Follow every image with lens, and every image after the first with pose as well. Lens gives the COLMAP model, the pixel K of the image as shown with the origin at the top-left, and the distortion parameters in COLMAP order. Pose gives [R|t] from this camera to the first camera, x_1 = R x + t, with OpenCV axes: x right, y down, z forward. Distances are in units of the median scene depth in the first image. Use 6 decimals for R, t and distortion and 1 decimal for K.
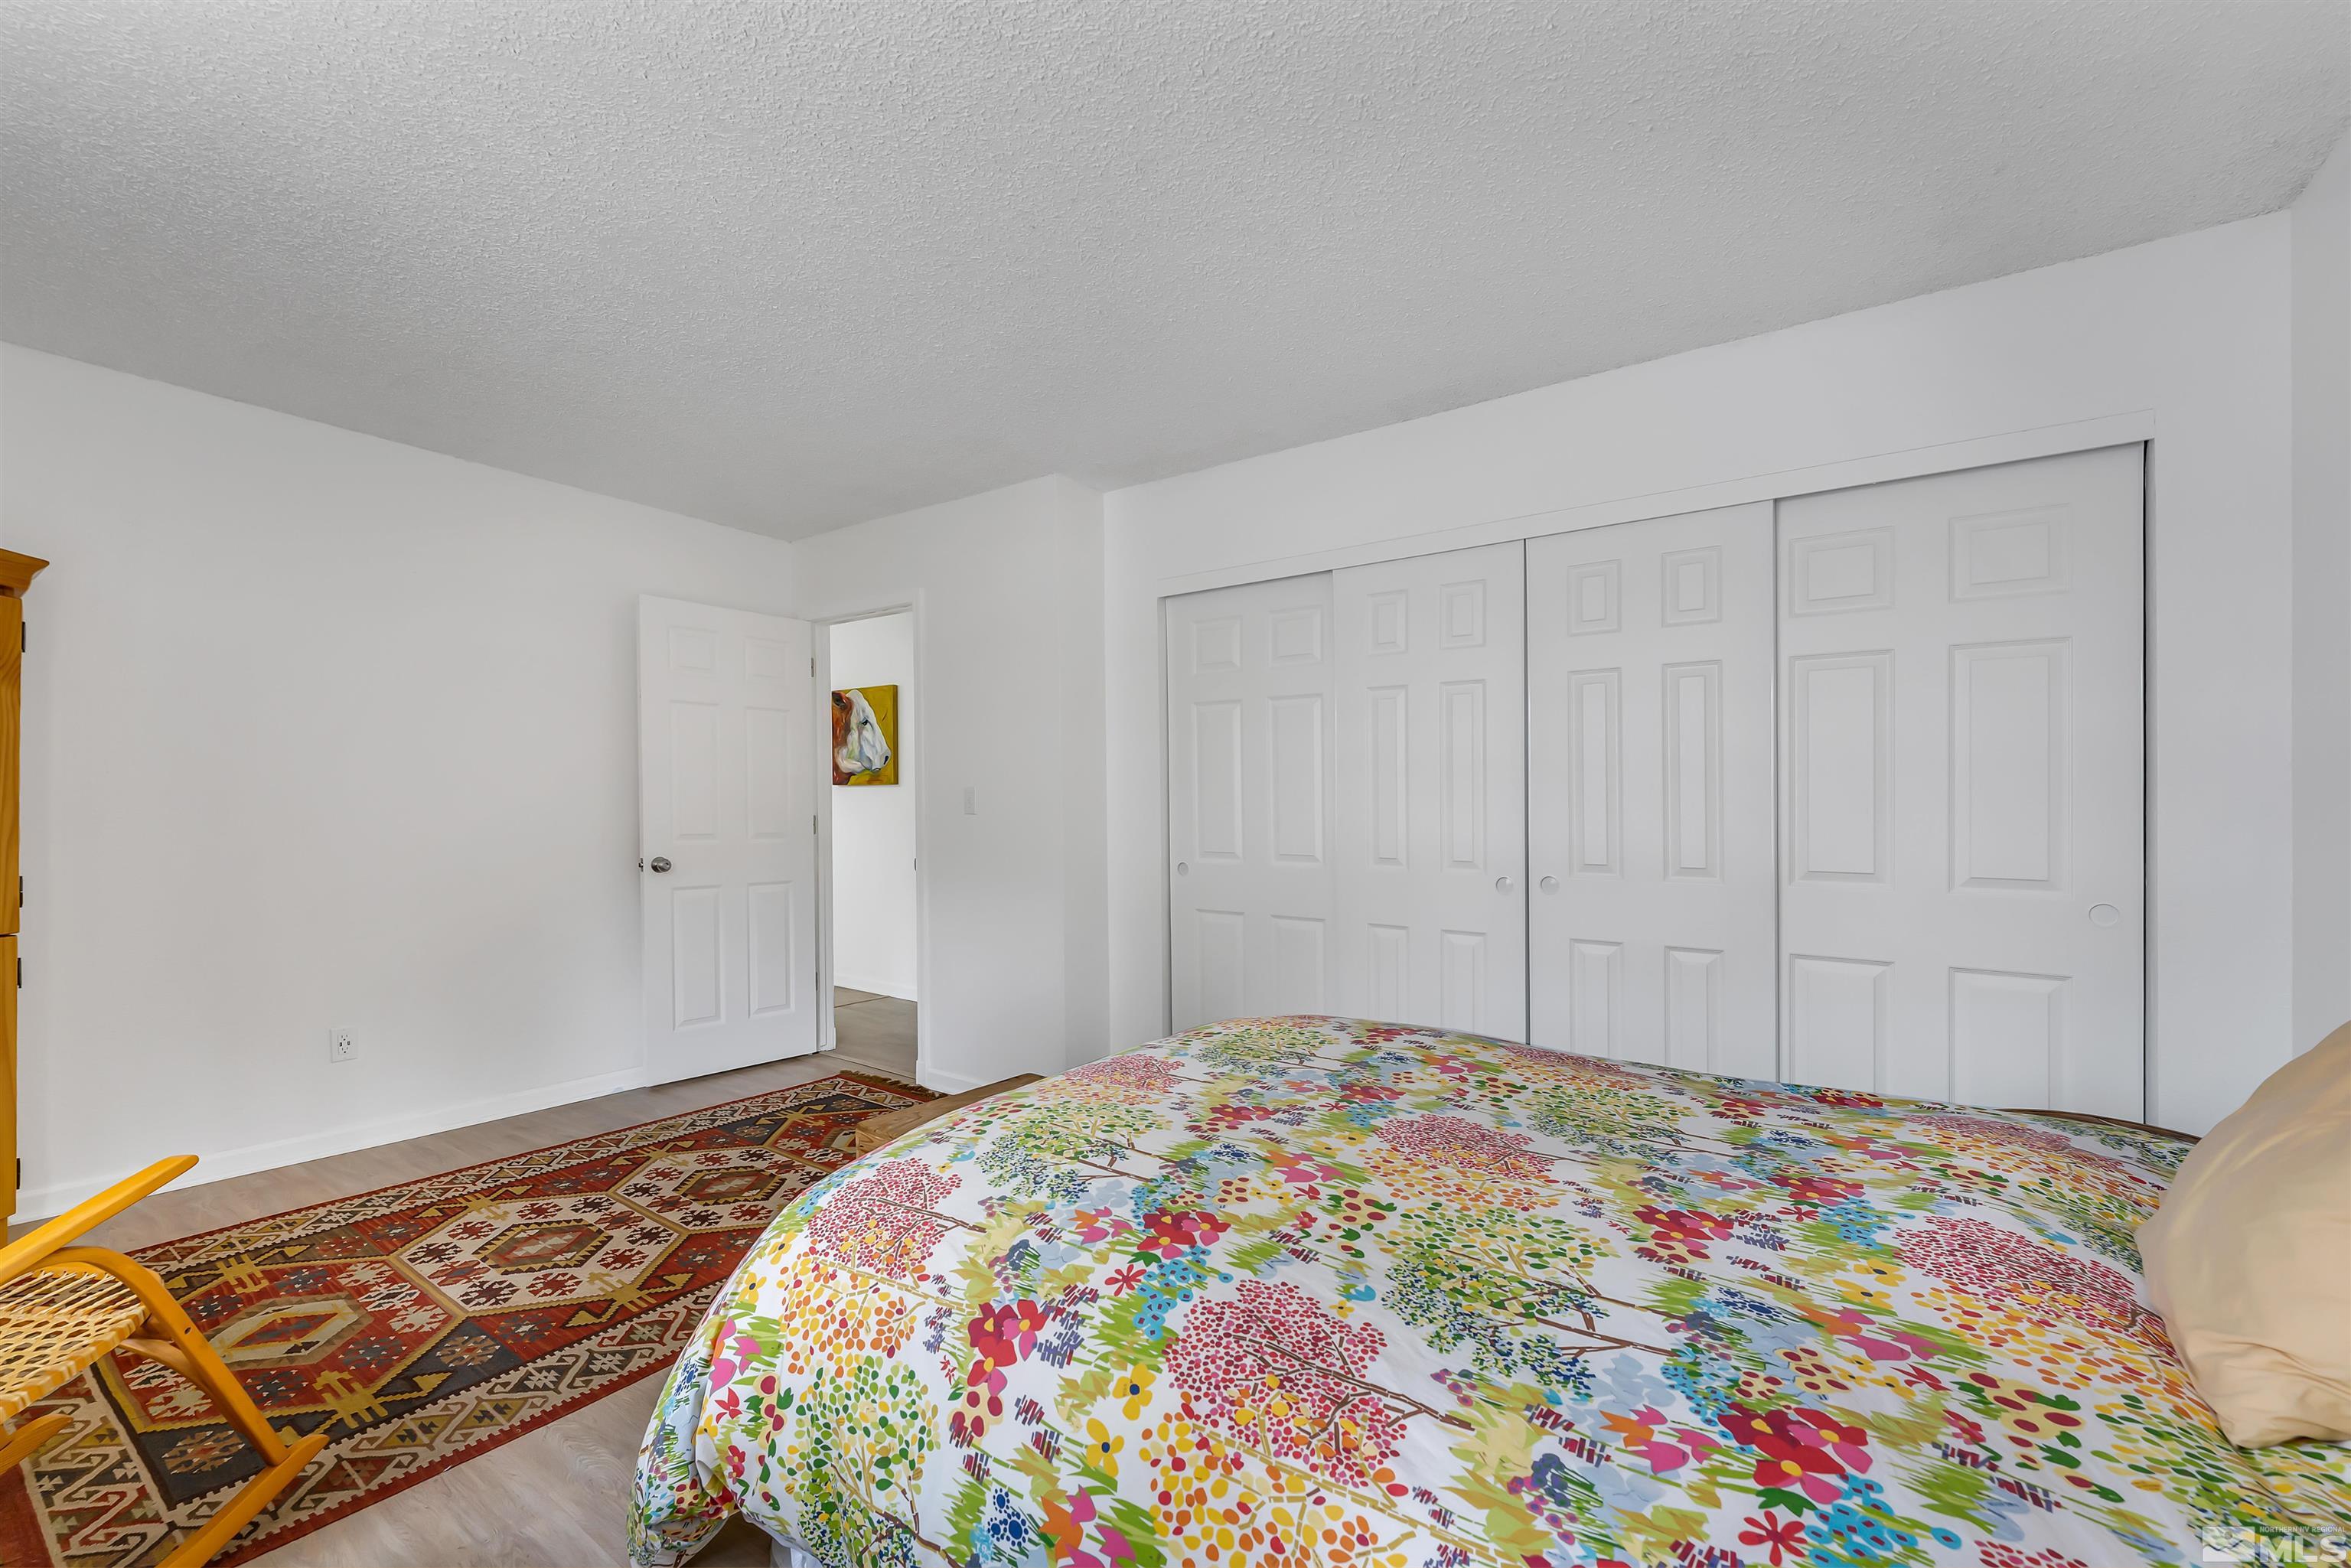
lens RADIAL K [[965.7, 0, 1174.6], [0, 965.7, 793.8], [0, 0, 1]] dist [-0.001425, 0.000034]
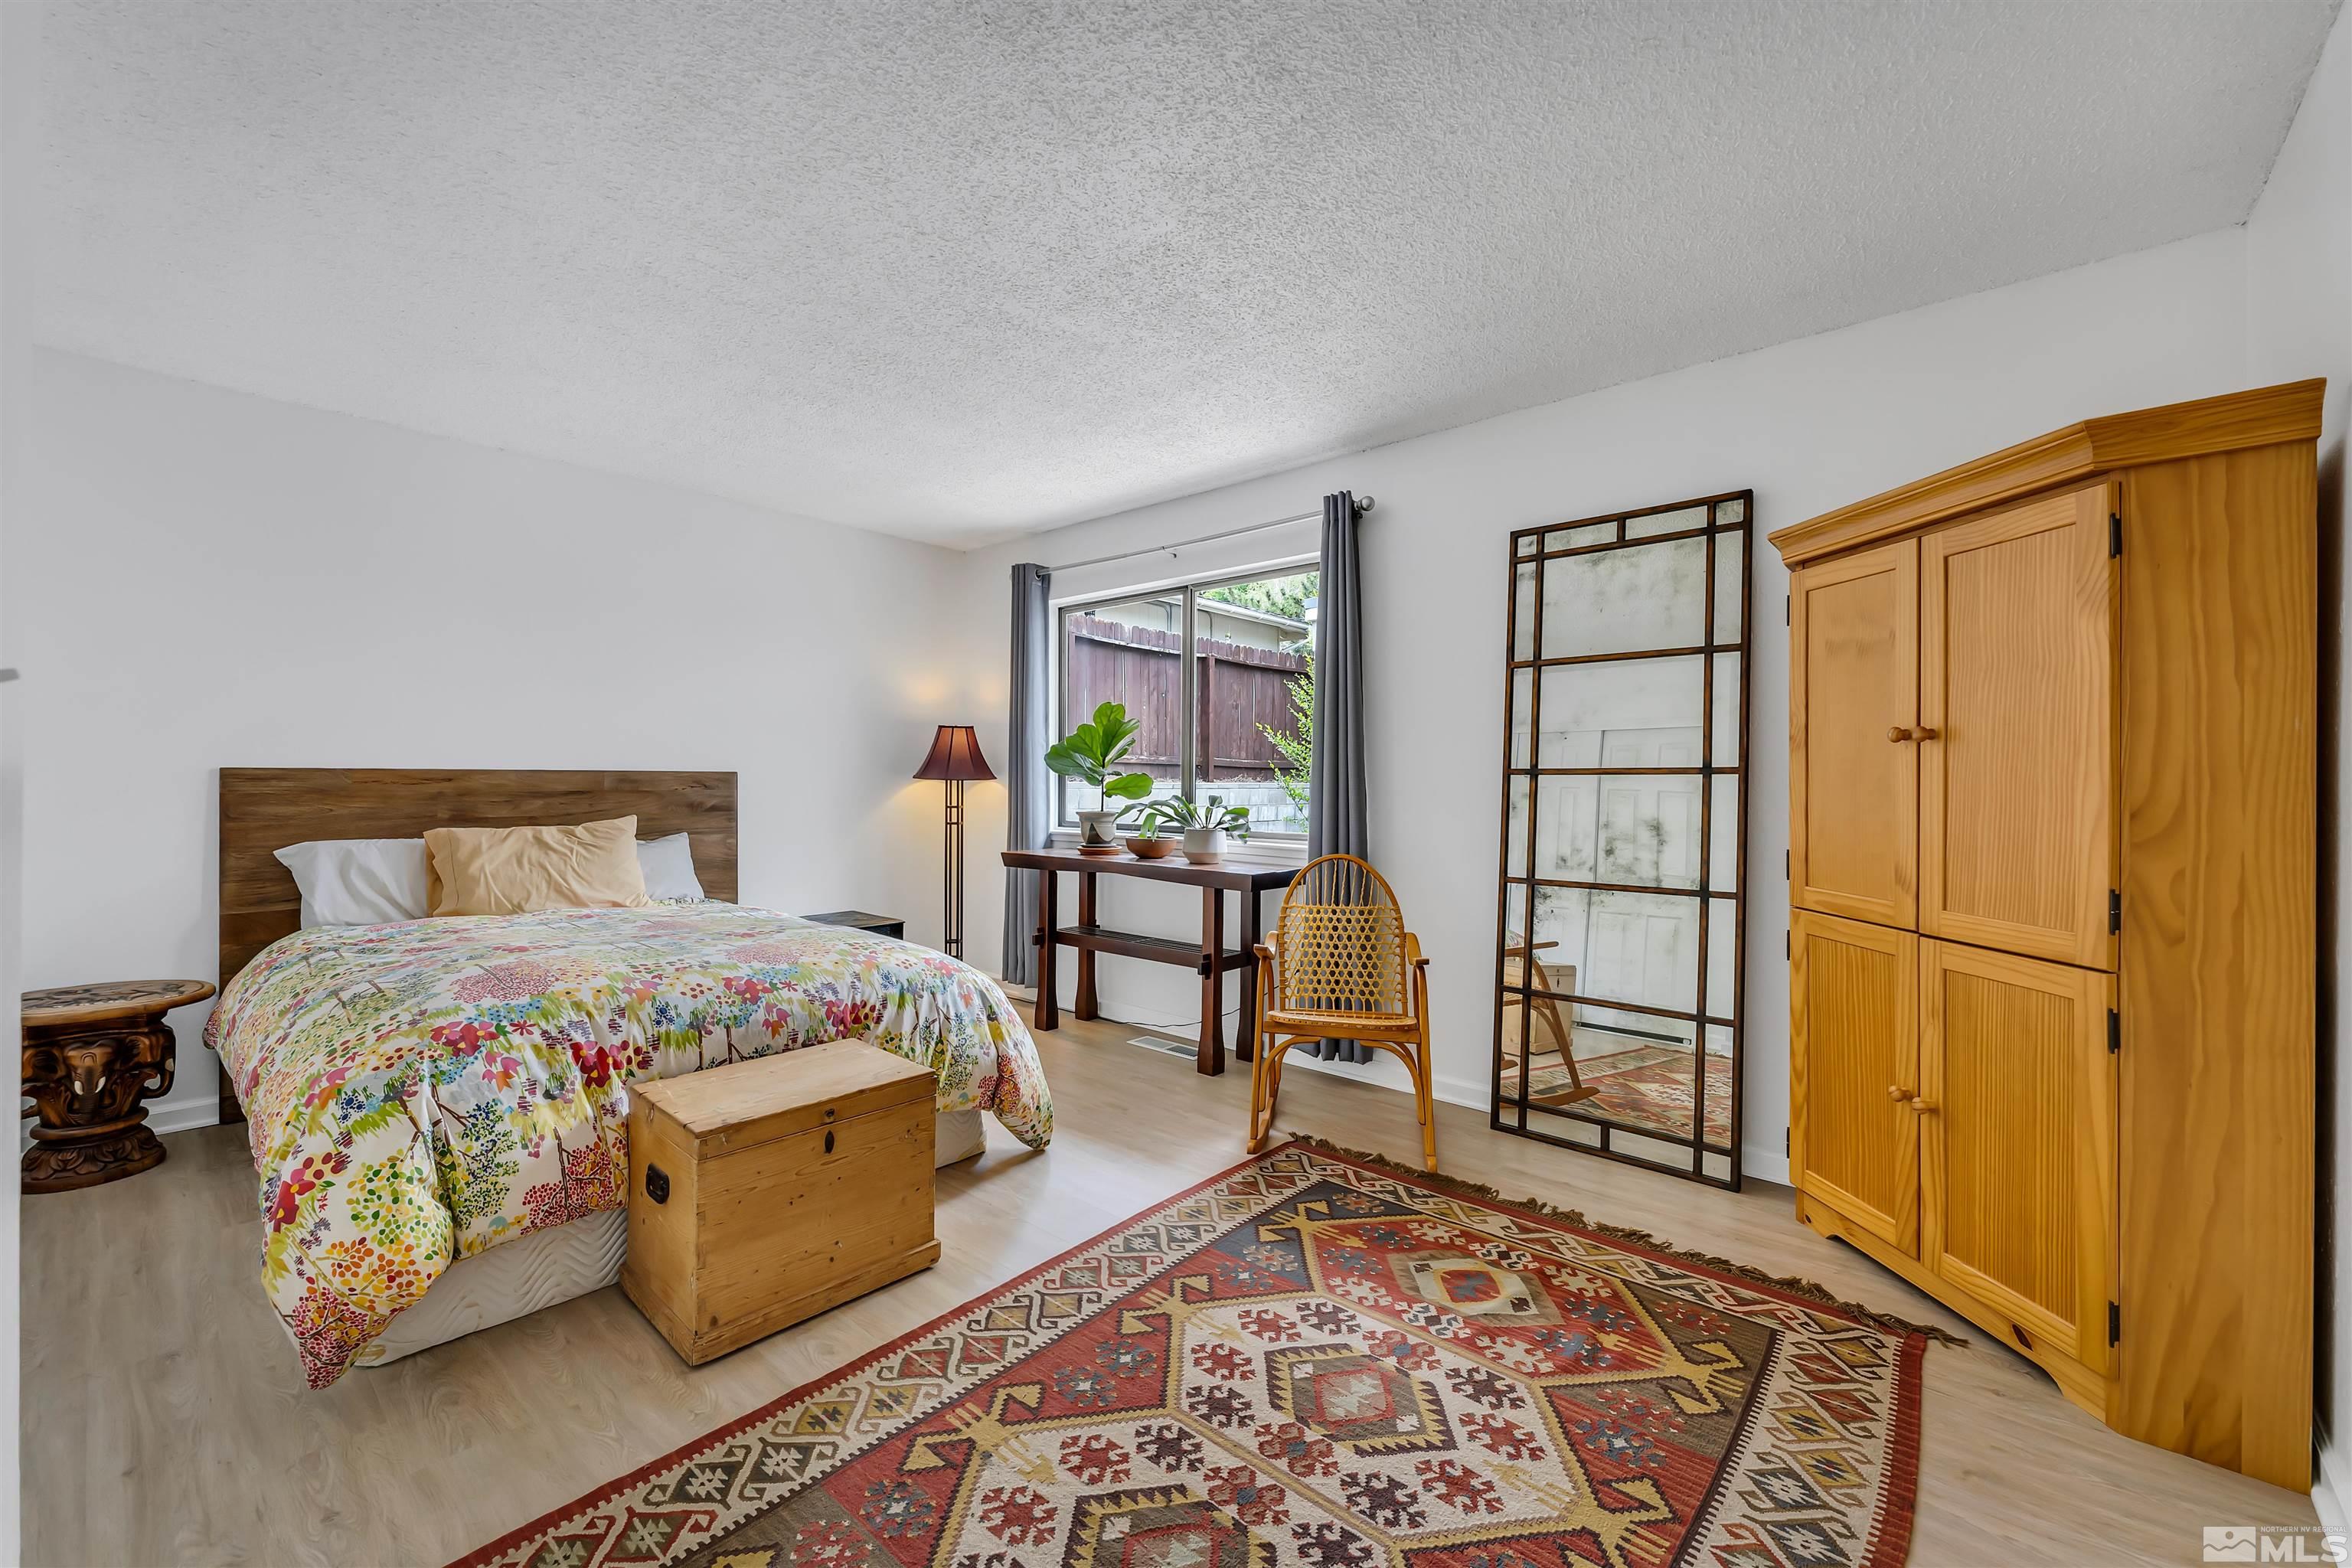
lens RADIAL K [[966.1, 0, 1175.6], [0, 966.1, 785.2], [0, 0, 1]] dist [-0.001425, 0.000034]
pose [[-0.993528, -0.007000, 0.113372, -0.627642], [-0.007815, 0.999947, -0.006747, 0.023975], [-0.113319, -0.007589, -0.993530, 1.804372]]
